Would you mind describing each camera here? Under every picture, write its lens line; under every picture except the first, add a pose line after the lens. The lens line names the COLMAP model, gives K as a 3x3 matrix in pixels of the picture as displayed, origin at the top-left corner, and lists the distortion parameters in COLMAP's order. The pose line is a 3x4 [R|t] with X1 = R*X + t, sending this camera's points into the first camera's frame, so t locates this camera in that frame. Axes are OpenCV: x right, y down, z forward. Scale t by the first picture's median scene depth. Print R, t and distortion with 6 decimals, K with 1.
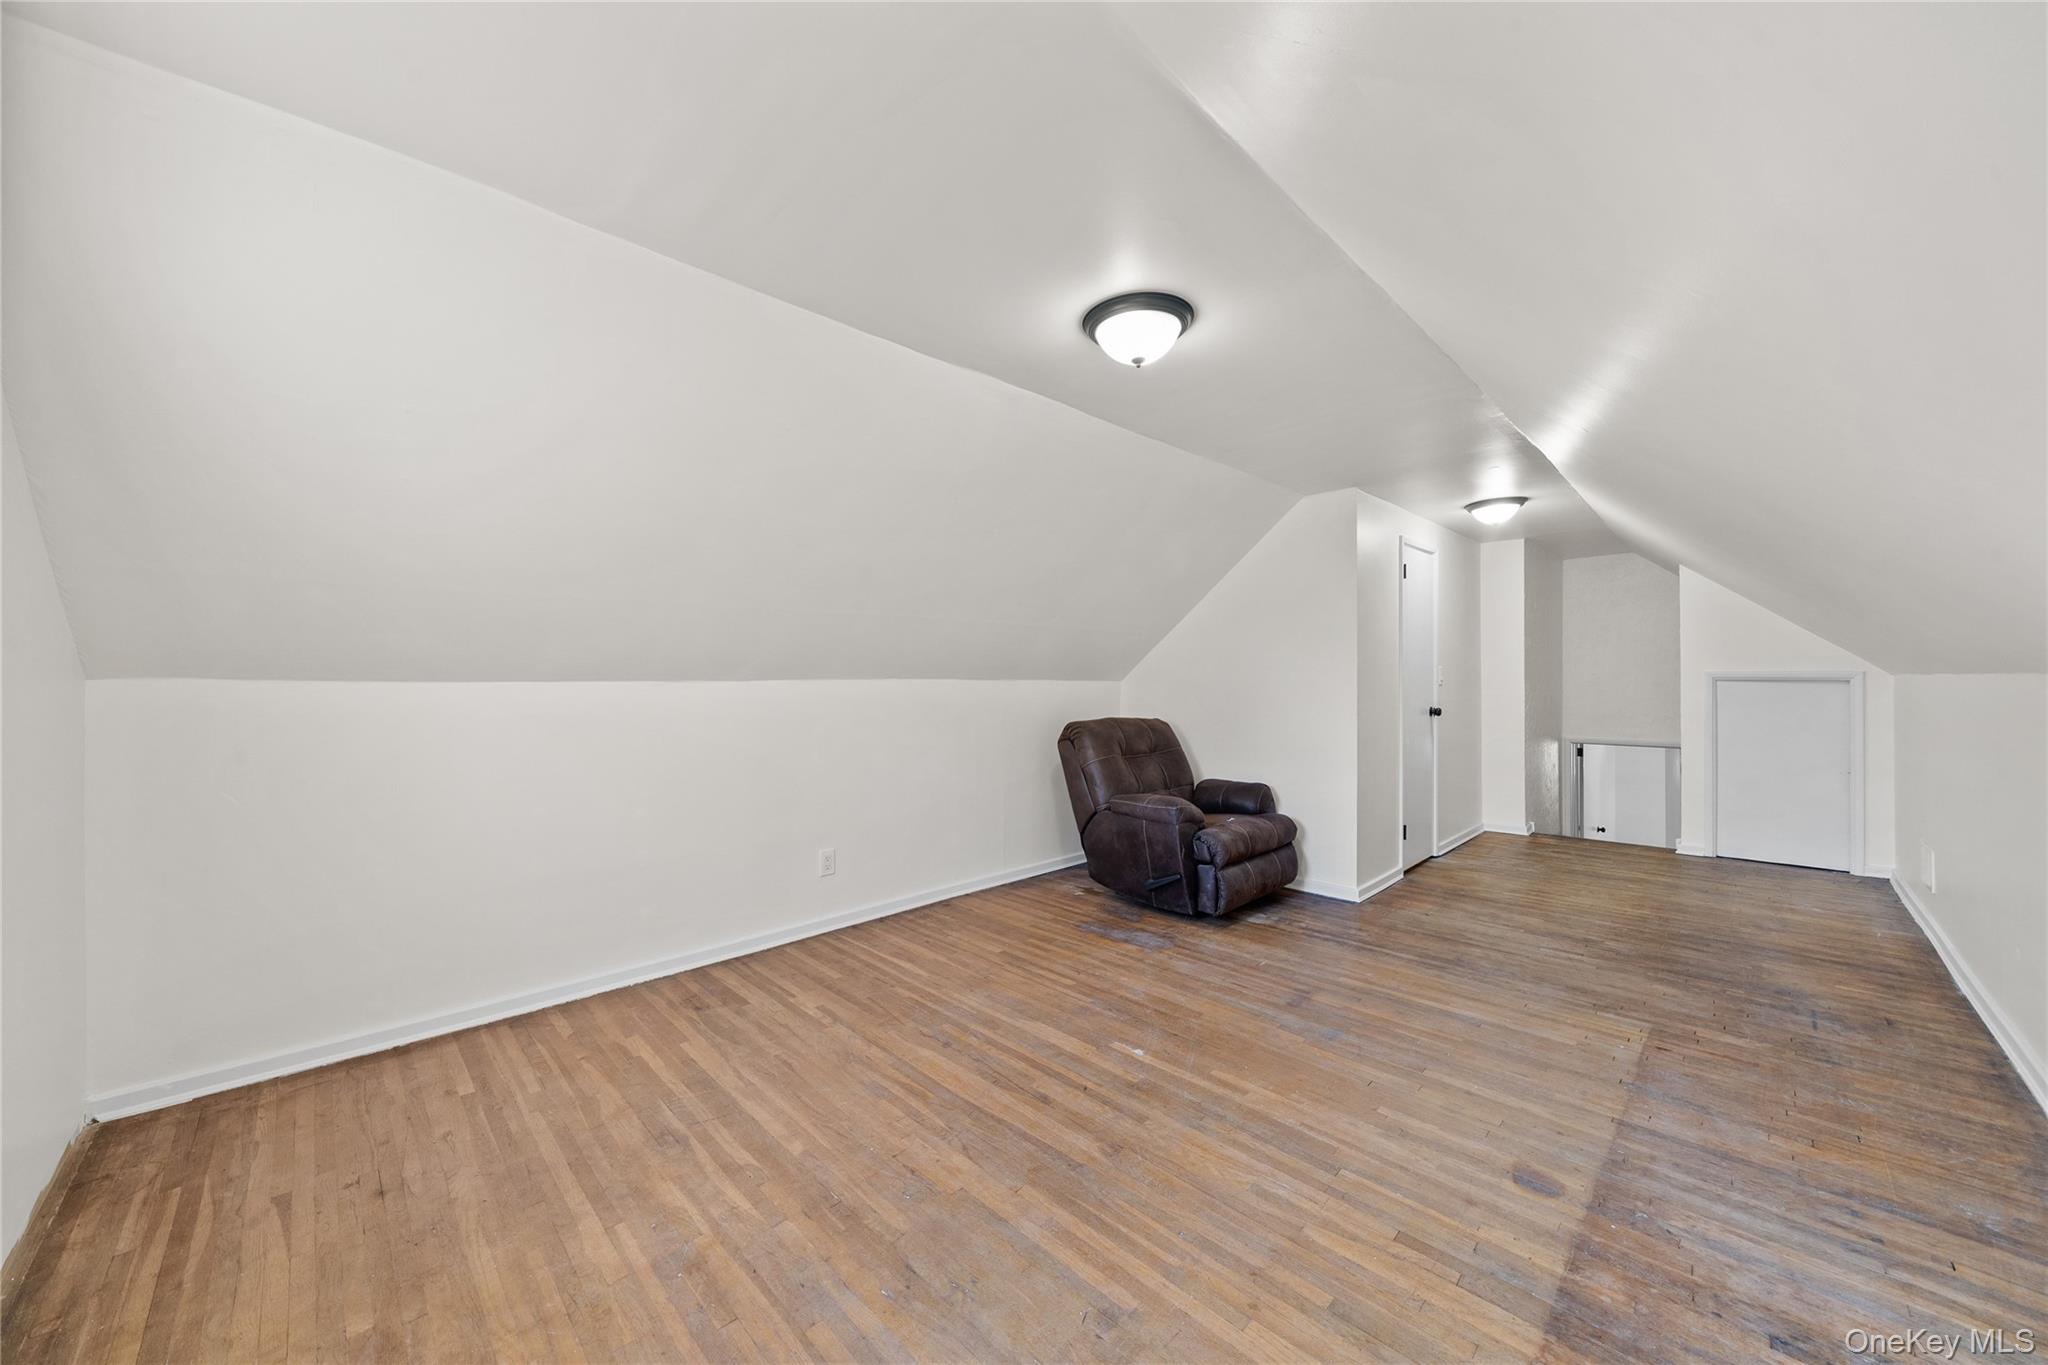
lens RADIAL K [[728.7, 0, 1024.0], [0, 728.7, 682.5], [0, 0, 1]] dist [-0.015240, 0.000102]
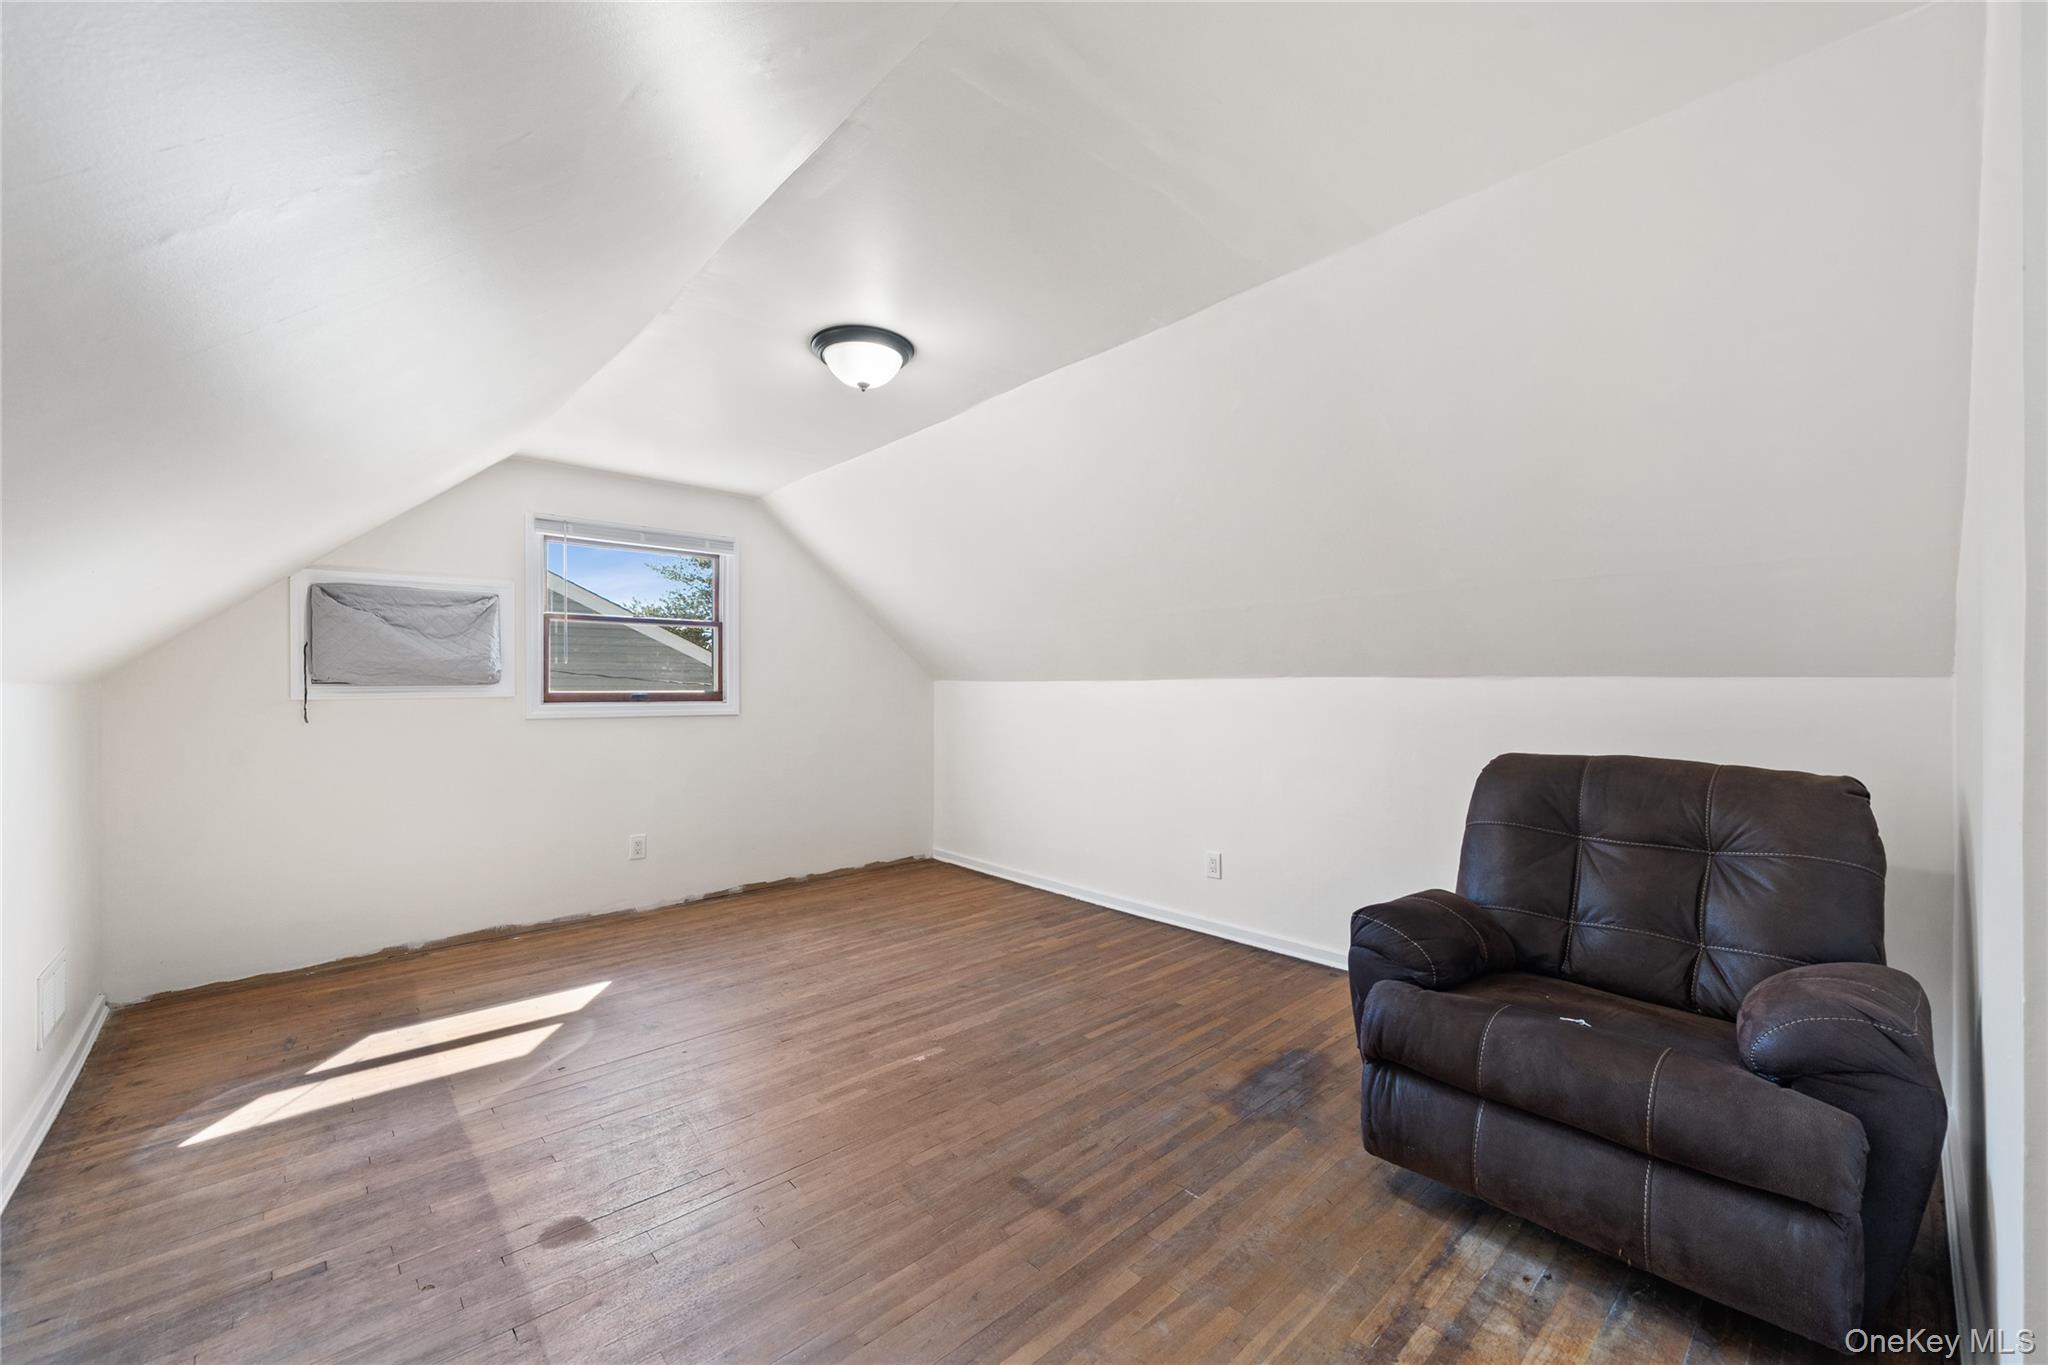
lens RADIAL K [[803.3, 0, 1024.0], [0, 803.3, 682.5], [0, 0, 1]] dist [0.000240, -0.008904]
pose [[-0.033365, 0.006446, -0.999422, 1.063410], [-0.000286, 0.999979, 0.006459, -0.008262], [0.999443, 0.000501, -0.033363, 1.007174]]
